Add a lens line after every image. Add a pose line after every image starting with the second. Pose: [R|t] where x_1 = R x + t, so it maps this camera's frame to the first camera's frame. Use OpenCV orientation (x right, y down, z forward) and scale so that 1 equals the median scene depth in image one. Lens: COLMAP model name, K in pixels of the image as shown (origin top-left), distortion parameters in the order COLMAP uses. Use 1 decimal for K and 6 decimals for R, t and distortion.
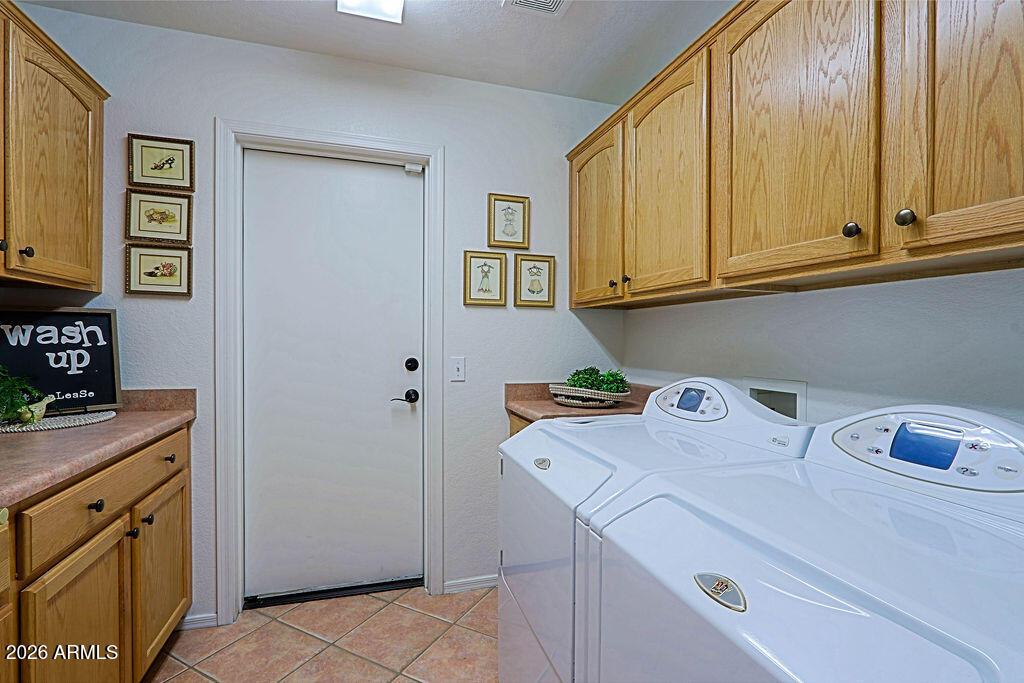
lens RADIAL K [[483.2, 0, 513.2], [0, 483.2, 341.3], [0, 0, 1]] dist [-0.008434, 0.001780]
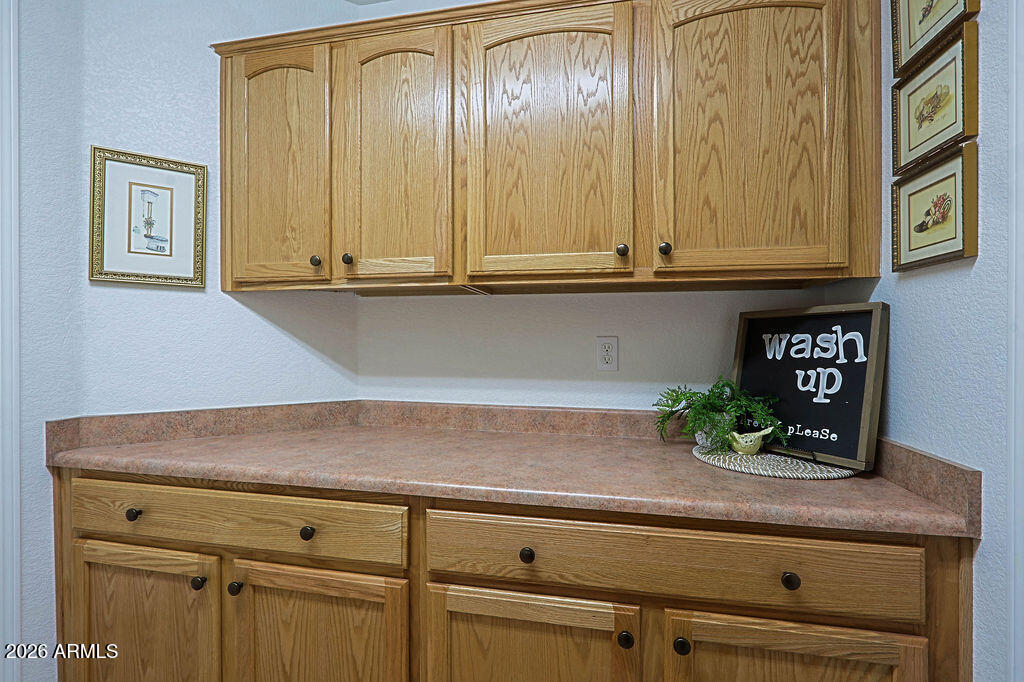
lens RADIAL K [[483.2, 0, 508.6], [0, 483.2, 347.9], [0, 0, 1]] dist [-0.008434, 0.001780]
pose [[-0.485877, -0.003743, -0.874019, -0.096742], [-0.013273, 0.999907, 0.003096, -0.006536], [0.873926, 0.013105, -0.485882, 0.945017]]
